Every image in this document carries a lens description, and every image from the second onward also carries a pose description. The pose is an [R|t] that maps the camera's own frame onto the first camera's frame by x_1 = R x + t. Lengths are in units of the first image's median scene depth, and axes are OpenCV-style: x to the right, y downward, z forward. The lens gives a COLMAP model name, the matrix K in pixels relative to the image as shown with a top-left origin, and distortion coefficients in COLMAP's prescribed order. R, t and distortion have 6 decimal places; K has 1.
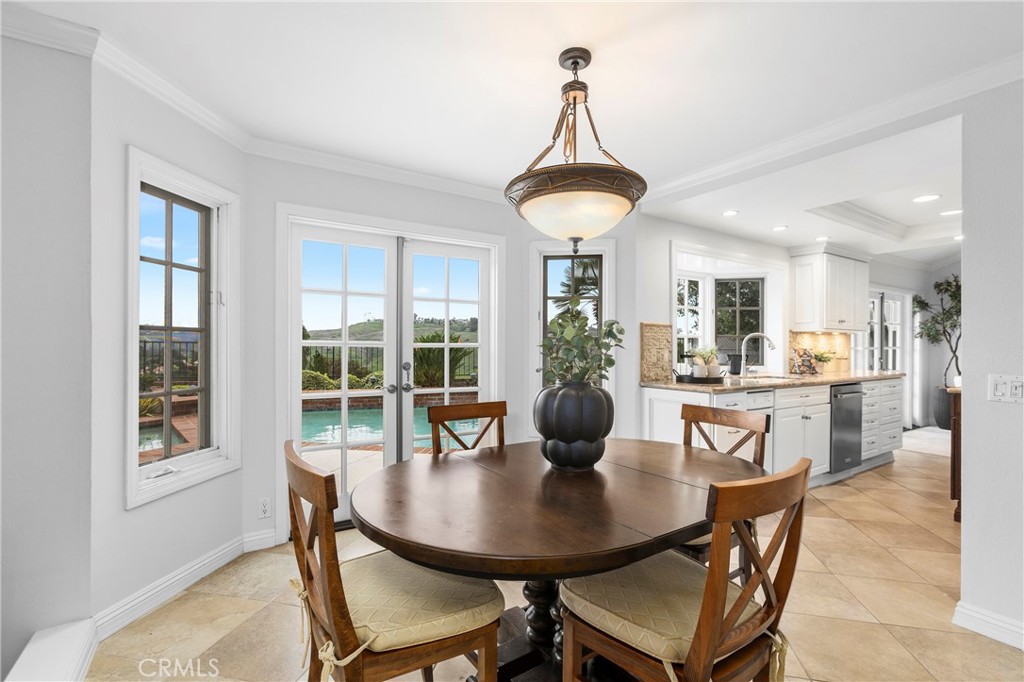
lens RADIAL K [[457.4, 0, 515.0], [0, 457.4, 342.6], [0, 0, 1]] dist [0.002708, 0.001452]
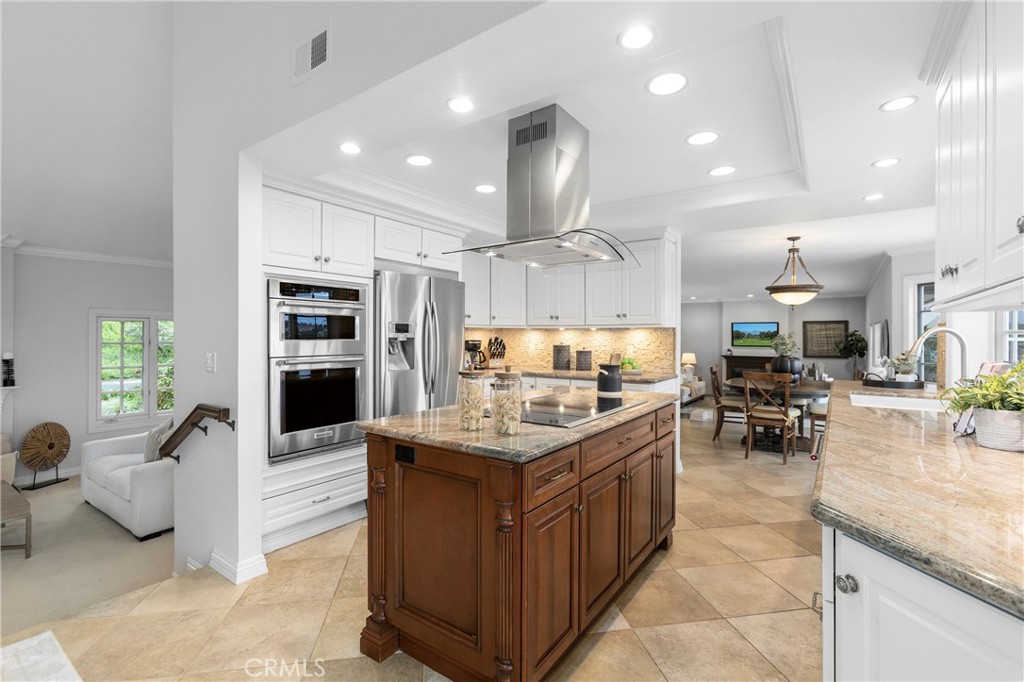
lens RADIAL K [[457.4, 0, 514.5], [0, 457.4, 336.0], [0, 0, 1]] dist [0.002708, 0.001452]
pose [[-0.928078, -0.007506, -0.372311, 1.094954], [-0.005331, 0.999962, -0.006871, -0.002653], [0.372348, -0.004392, -0.928083, 1.190957]]
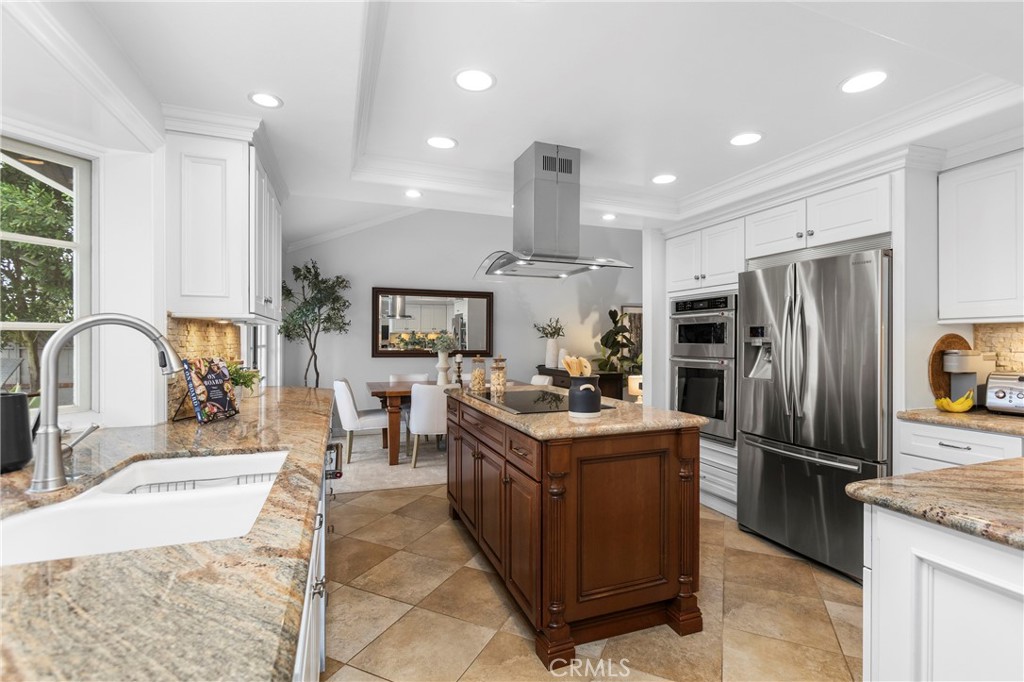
lens RADIAL K [[457.4, 0, 515.3], [0, 457.4, 340.0], [0, 0, 1]] dist [0.002708, 0.001452]
pose [[0.214173, -0.004573, 0.976785, 0.285760], [-0.007488, 0.999952, 0.006323, -0.008950], [-0.976767, -0.008669, 0.214128, 0.642253]]
